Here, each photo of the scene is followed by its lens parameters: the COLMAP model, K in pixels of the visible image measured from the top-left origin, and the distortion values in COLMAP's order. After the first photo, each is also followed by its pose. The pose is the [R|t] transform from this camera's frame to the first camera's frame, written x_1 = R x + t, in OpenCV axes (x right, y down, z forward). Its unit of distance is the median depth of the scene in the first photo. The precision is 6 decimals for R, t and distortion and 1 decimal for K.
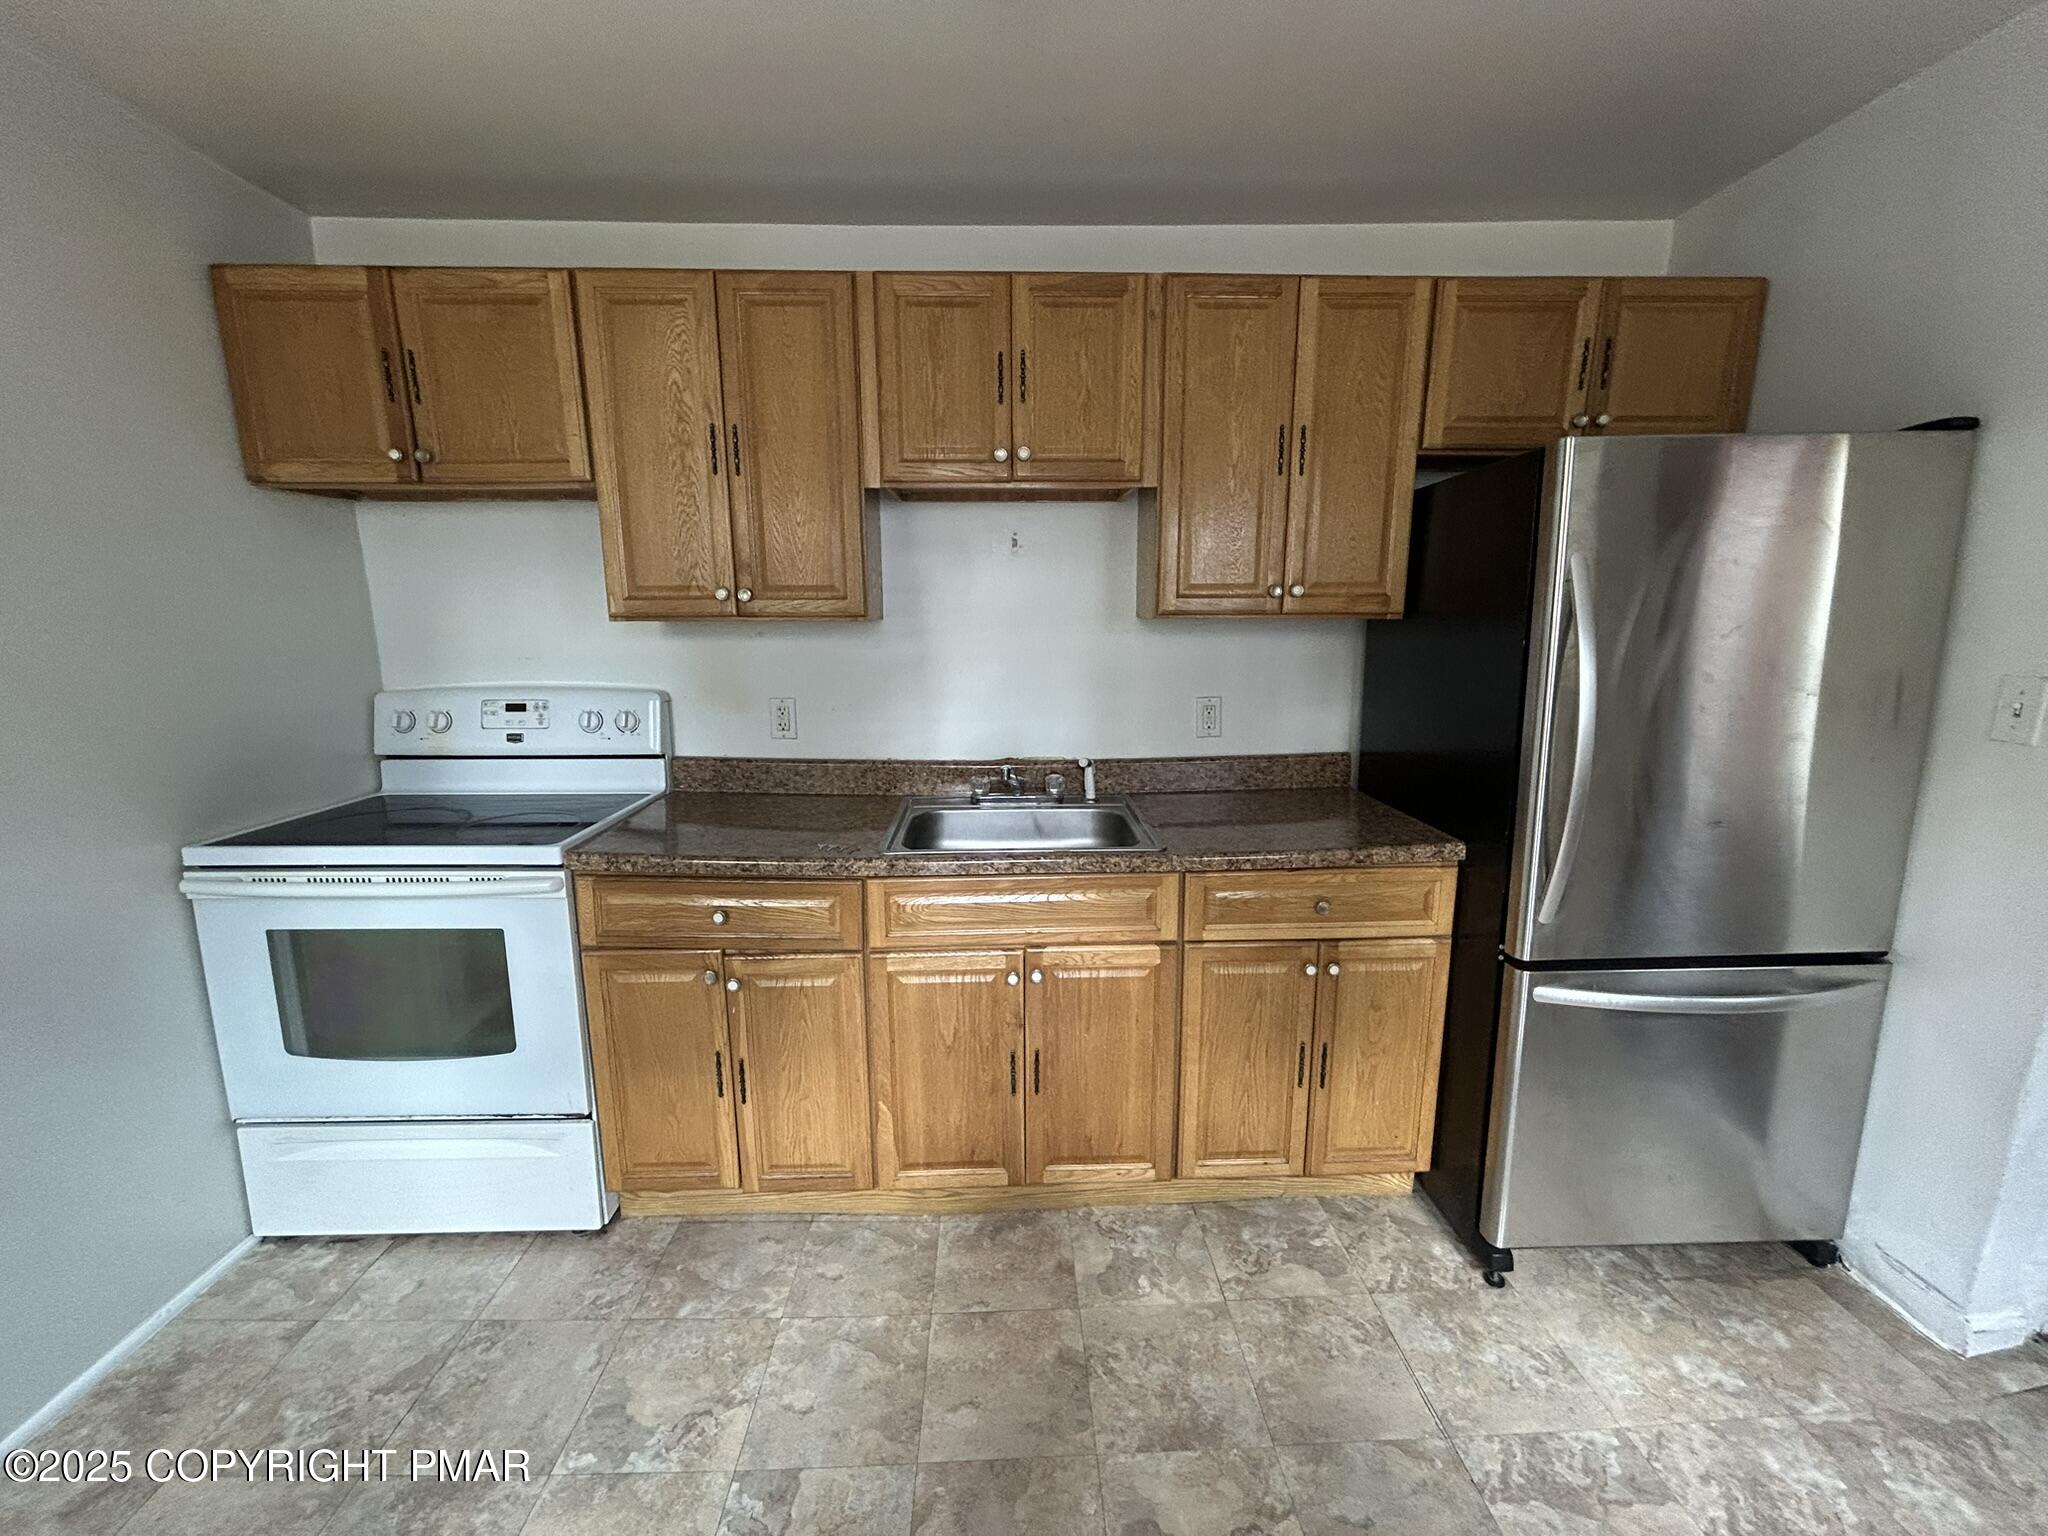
lens RADIAL K [[828.1, 0, 1024.0], [0, 828.1, 768.0], [0, 0, 1]] dist [-0.000475, 0.000332]
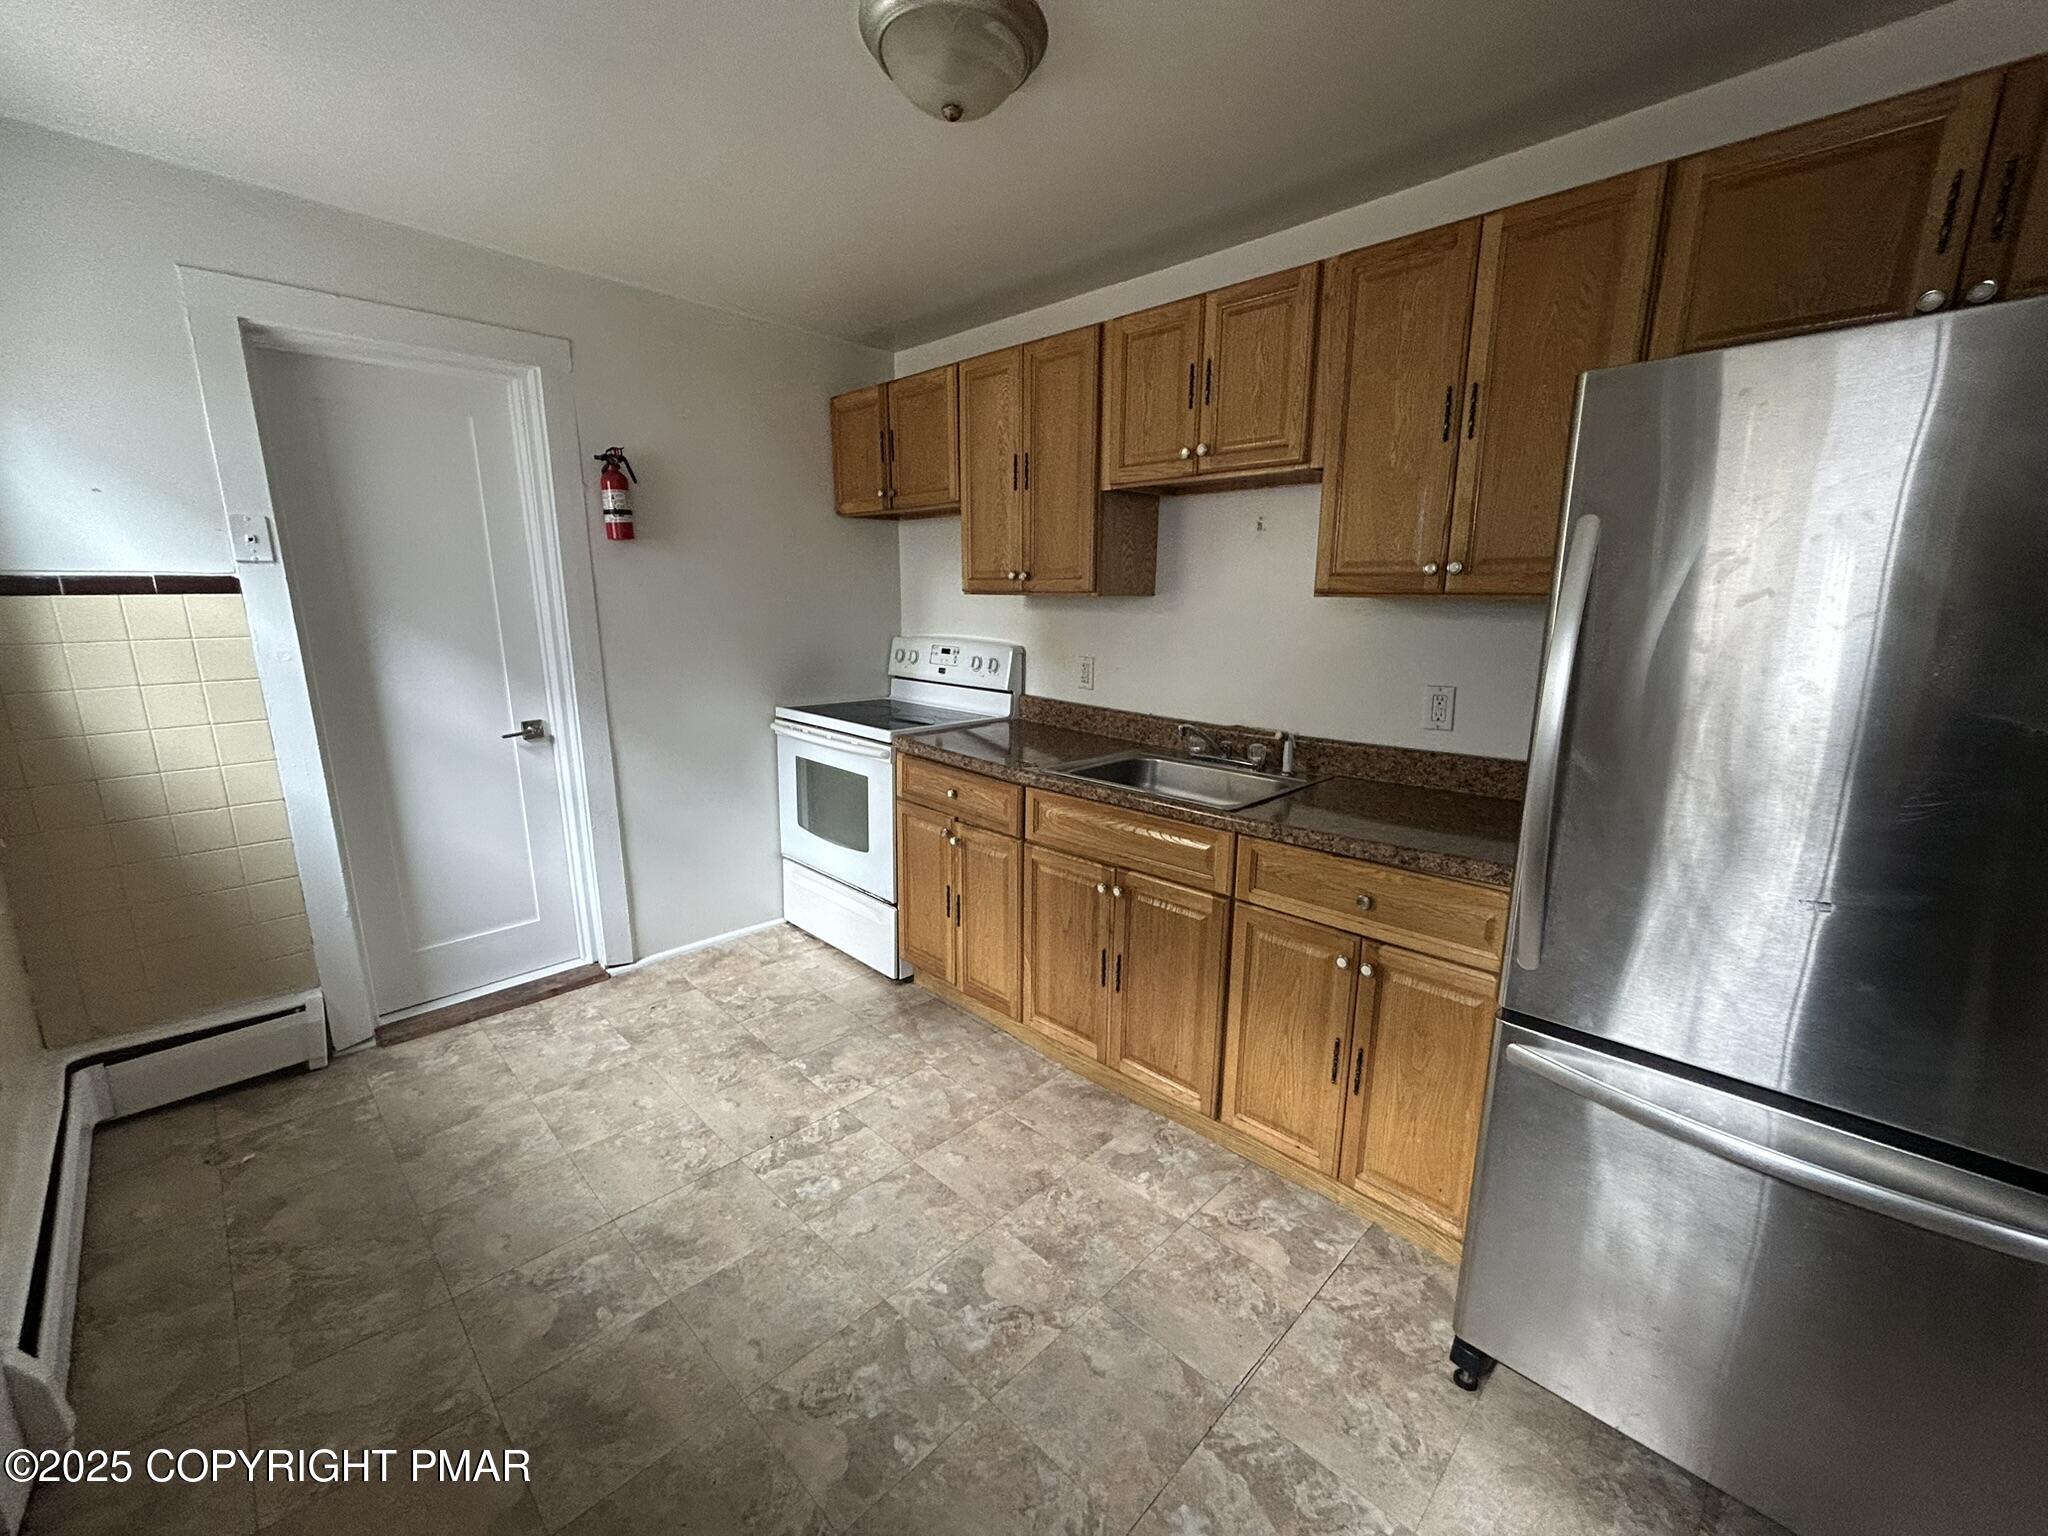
lens RADIAL K [[828.1, 0, 1024.0], [0, 828.1, 768.0], [0, 0, 1]] dist [-0.000475, 0.000332]
pose [[0.688299, 0.158703, -0.707854, 0.728593], [-0.147786, 0.985989, 0.077359, 0.000767], [0.710214, 0.051365, 0.702110, 0.047053]]
